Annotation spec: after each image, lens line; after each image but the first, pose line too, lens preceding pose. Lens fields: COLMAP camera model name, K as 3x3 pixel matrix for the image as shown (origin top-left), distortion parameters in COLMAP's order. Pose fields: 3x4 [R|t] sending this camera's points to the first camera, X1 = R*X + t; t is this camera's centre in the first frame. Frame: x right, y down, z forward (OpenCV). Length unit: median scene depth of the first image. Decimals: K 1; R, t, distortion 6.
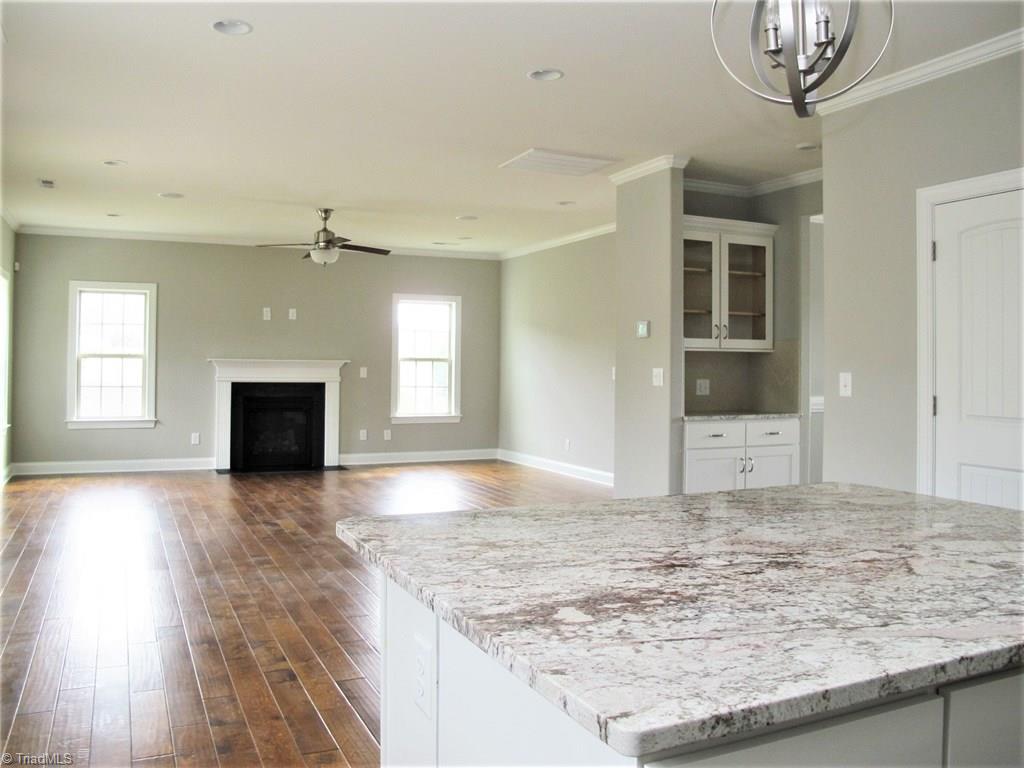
lens RADIAL K [[858.1, 0, 510.6], [0, 858.1, 385.7], [0, 0, 1]] dist [-0.116459, 0.051619]
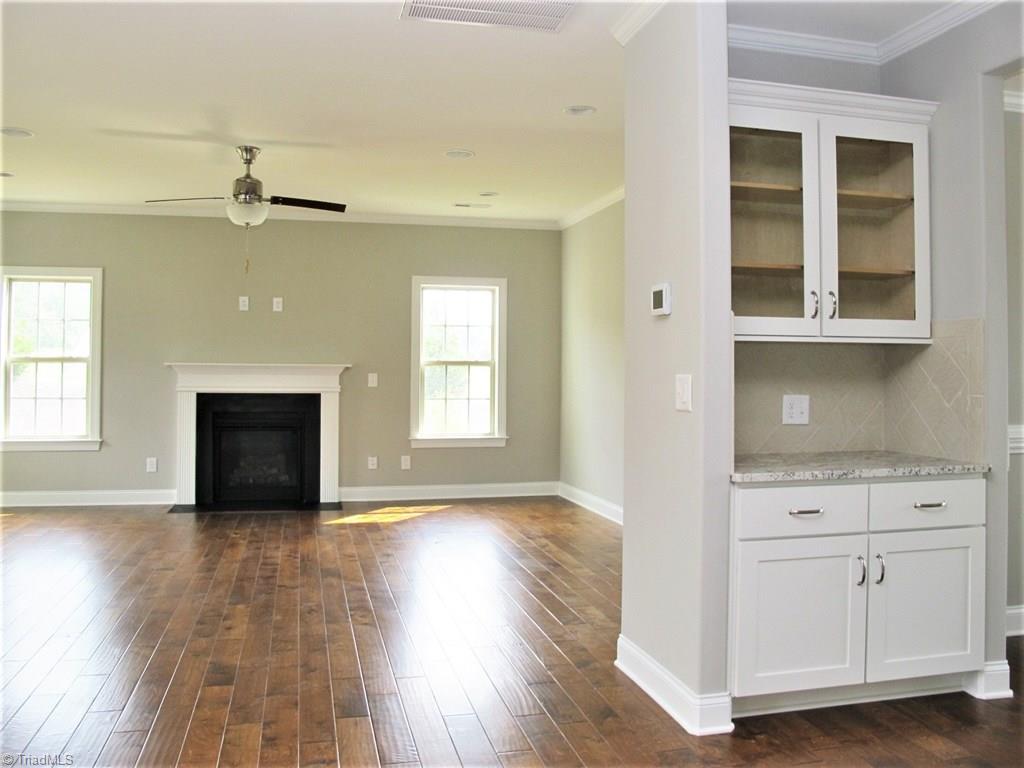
lens RADIAL K [[858.1, 0, 510.8], [0, 858.1, 374.1], [0, 0, 1]] dist [-0.116459, 0.051619]
pose [[0.980347, -0.002183, -0.197271, 0.105068], [-0.001616, 0.999816, -0.019095, -0.007051], [0.197276, 0.019039, 0.980163, 0.297051]]
